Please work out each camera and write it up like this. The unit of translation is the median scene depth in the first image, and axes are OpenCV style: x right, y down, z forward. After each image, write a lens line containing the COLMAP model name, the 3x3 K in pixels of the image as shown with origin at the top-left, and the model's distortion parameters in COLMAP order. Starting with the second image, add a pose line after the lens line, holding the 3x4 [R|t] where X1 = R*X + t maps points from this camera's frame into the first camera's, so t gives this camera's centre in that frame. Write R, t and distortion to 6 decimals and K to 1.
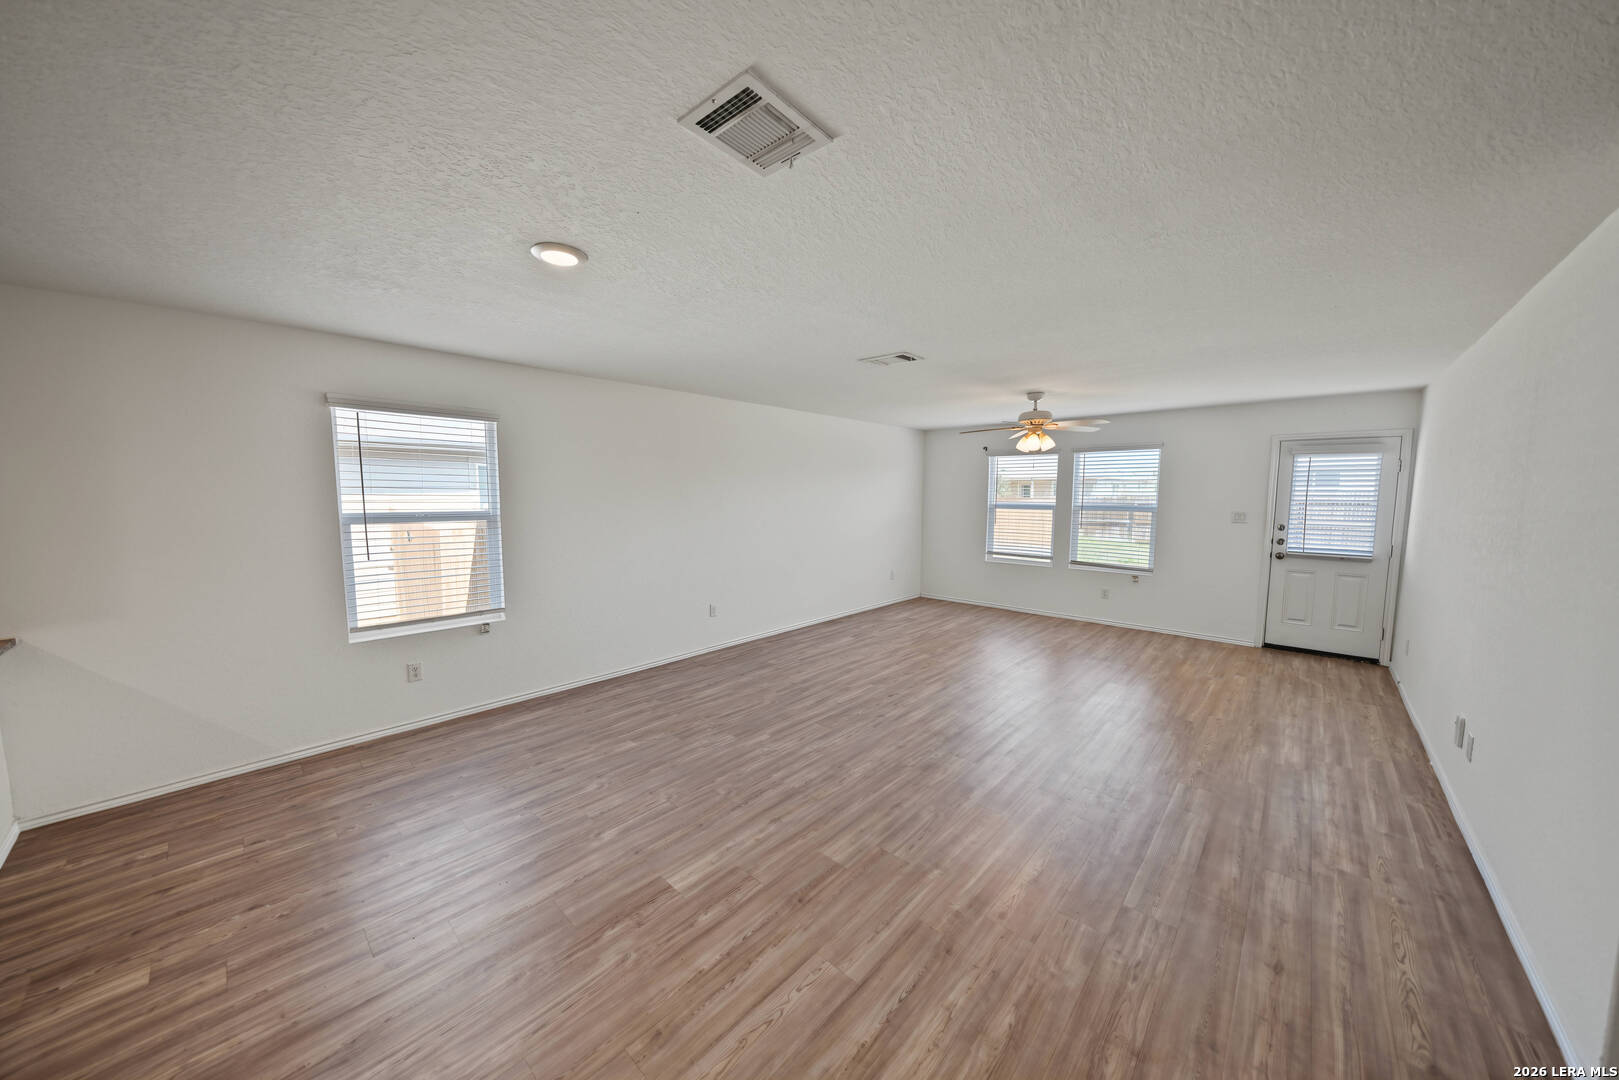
lens RADIAL K [[548.1, 0, 798.7], [0, 548.1, 542.2], [0, 0, 1]] dist [-0.002607, -0.000012]
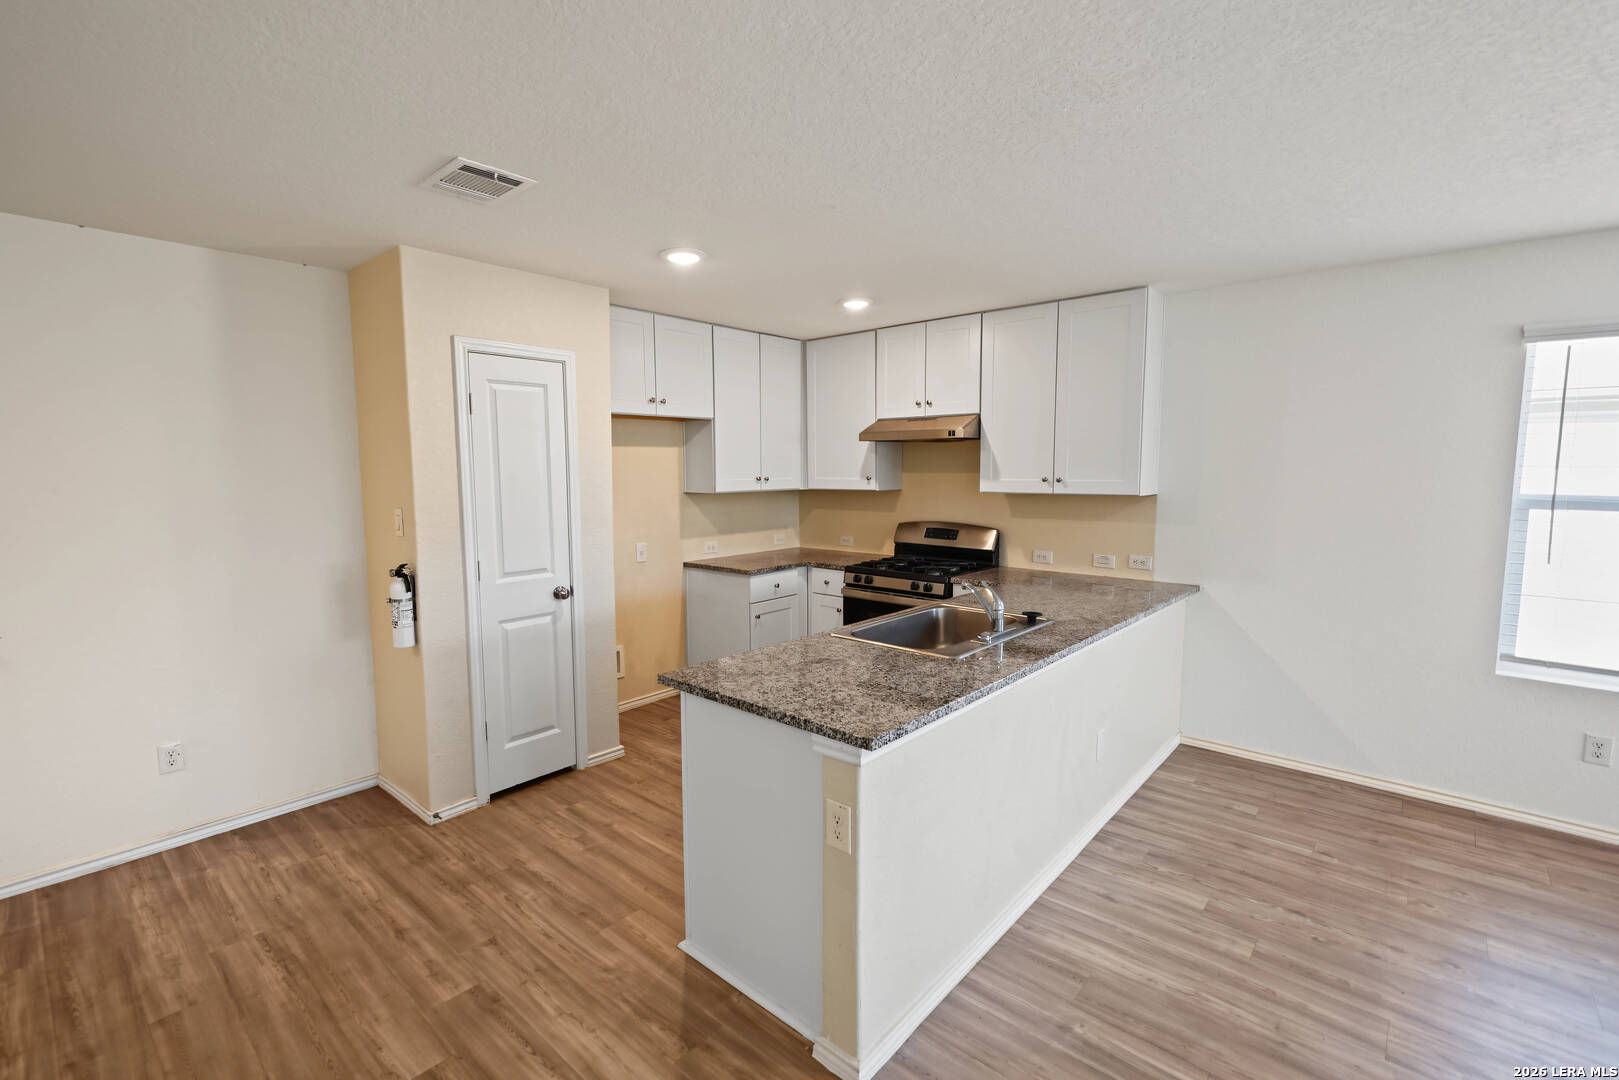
lens RADIAL K [[721.8, 0, 796.7], [0, 721.8, 539.2], [0, 0, 1]] dist [0.001066, 0.000251]
pose [[0.025516, 0.097756, -0.994883, 0.079478], [-0.091640, 0.991246, 0.095048, 0.003148], [0.995465, 0.088746, 0.034251, 0.035138]]
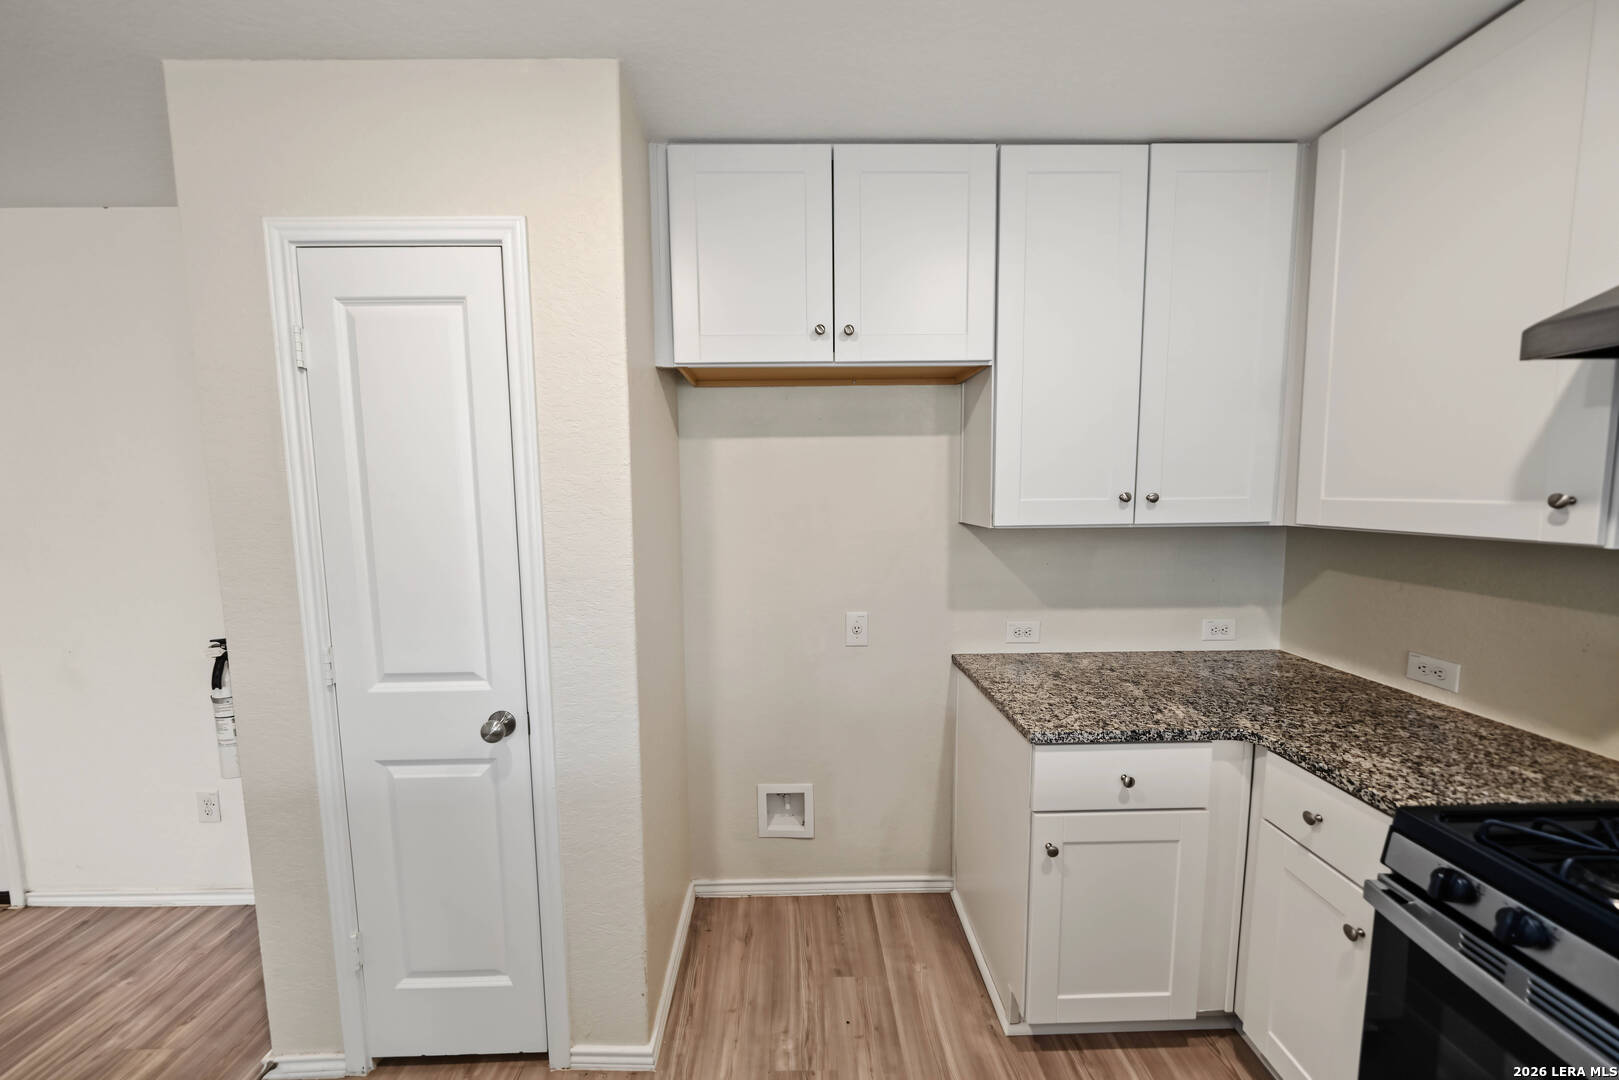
lens RADIAL K [[546.7, 0, 798.6], [0, 546.7, 541.0], [0, 0, 1]] dist [-0.004635, -0.000110]
pose [[-0.720336, 0.070590, -0.690024, -0.842124], [-0.059393, 0.984877, 0.162755, 0.004710], [0.691078, 0.158221, -0.705250, 0.138582]]
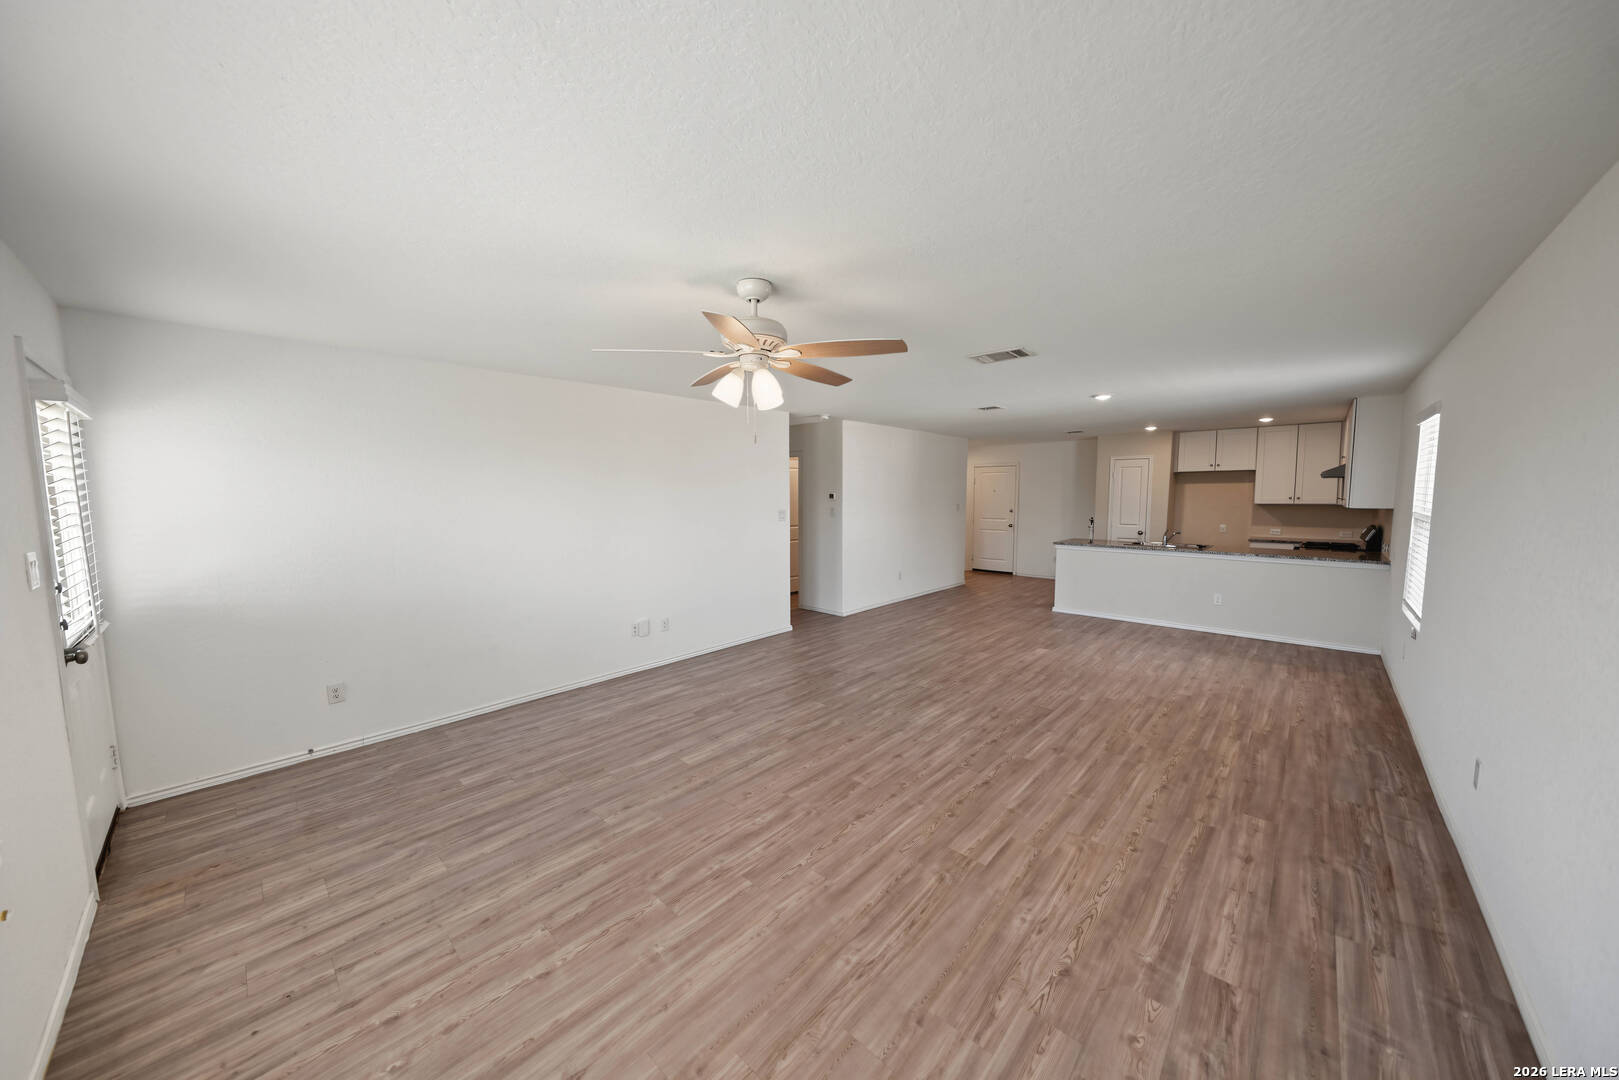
lens RADIAL K [[548.1, 0, 798.7], [0, 548.1, 542.2], [0, 0, 1]] dist [-0.002607, -0.000012]
pose [[-0.999991, 0.001862, 0.003759, 0.560153], [0.002517, 0.983205, 0.182489, -0.198301], [-0.003356, 0.182497, -0.983201, 2.147308]]
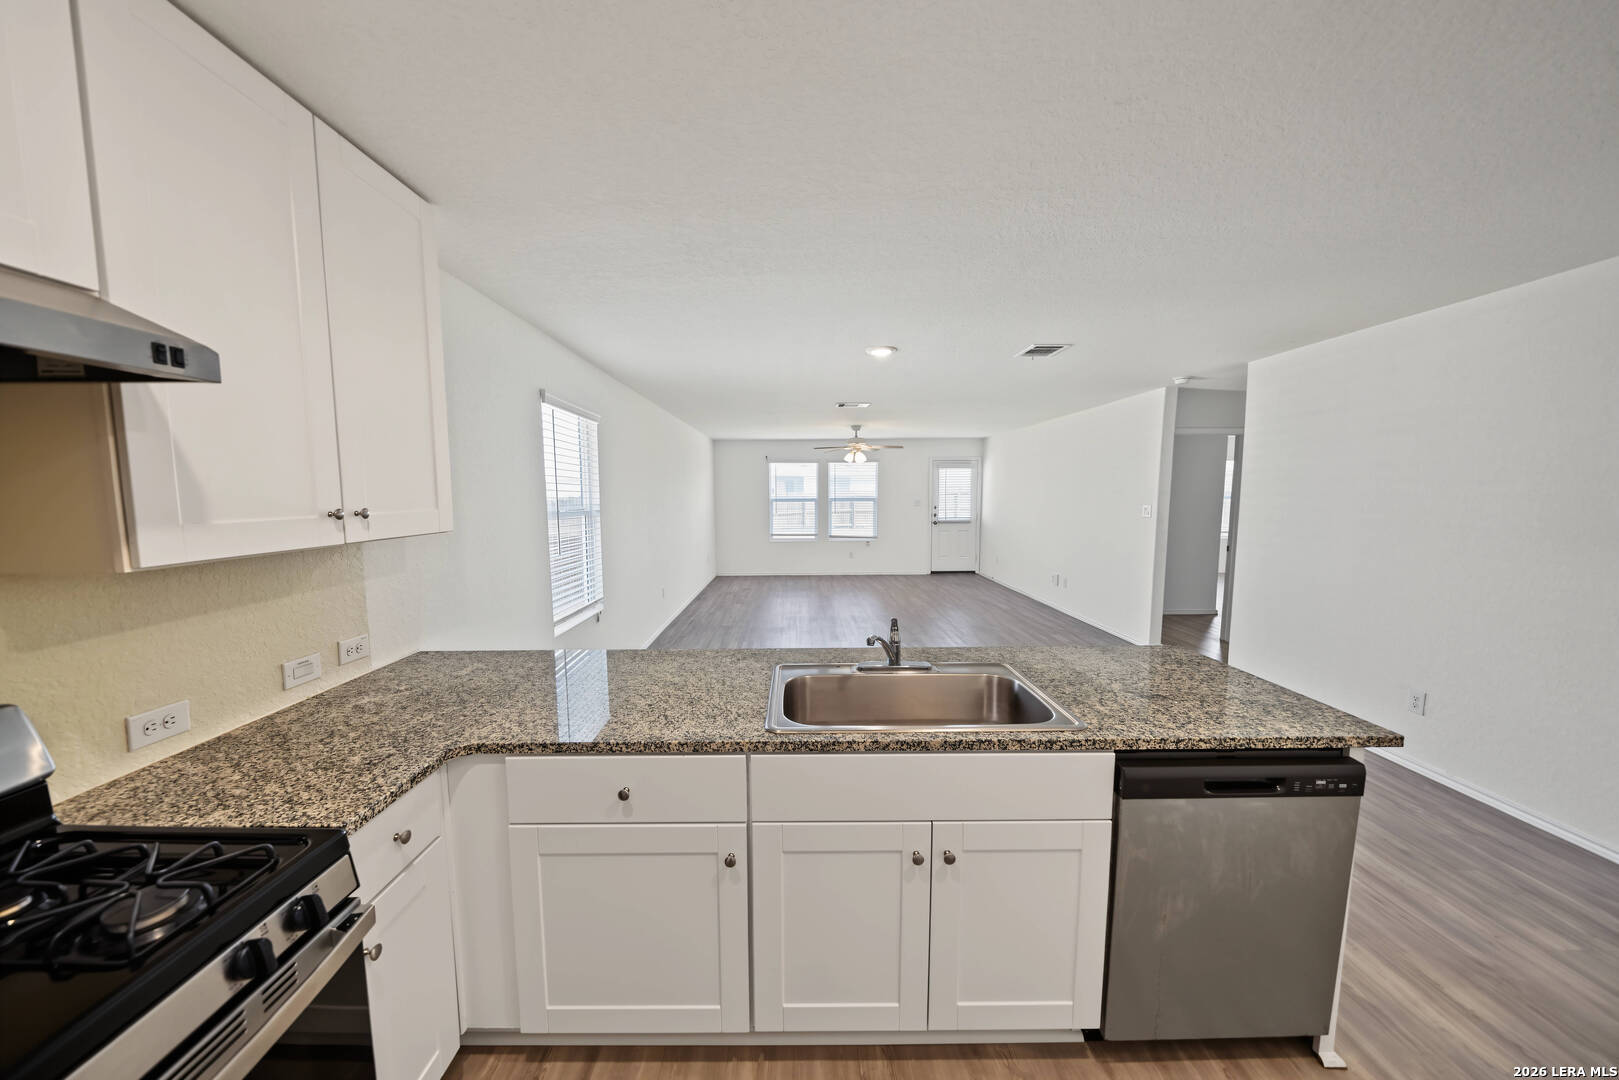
lens RADIAL K [[548.1, 0, 798.7], [0, 548.1, 542.2], [0, 0, 1]] dist [-0.002607, -0.000012]
pose [[0.728714, -0.069573, 0.681275, -1.124504], [0.071022, 0.997139, 0.025862, 0.015320], [-0.681125, 0.029539, 0.731571, -0.049672]]
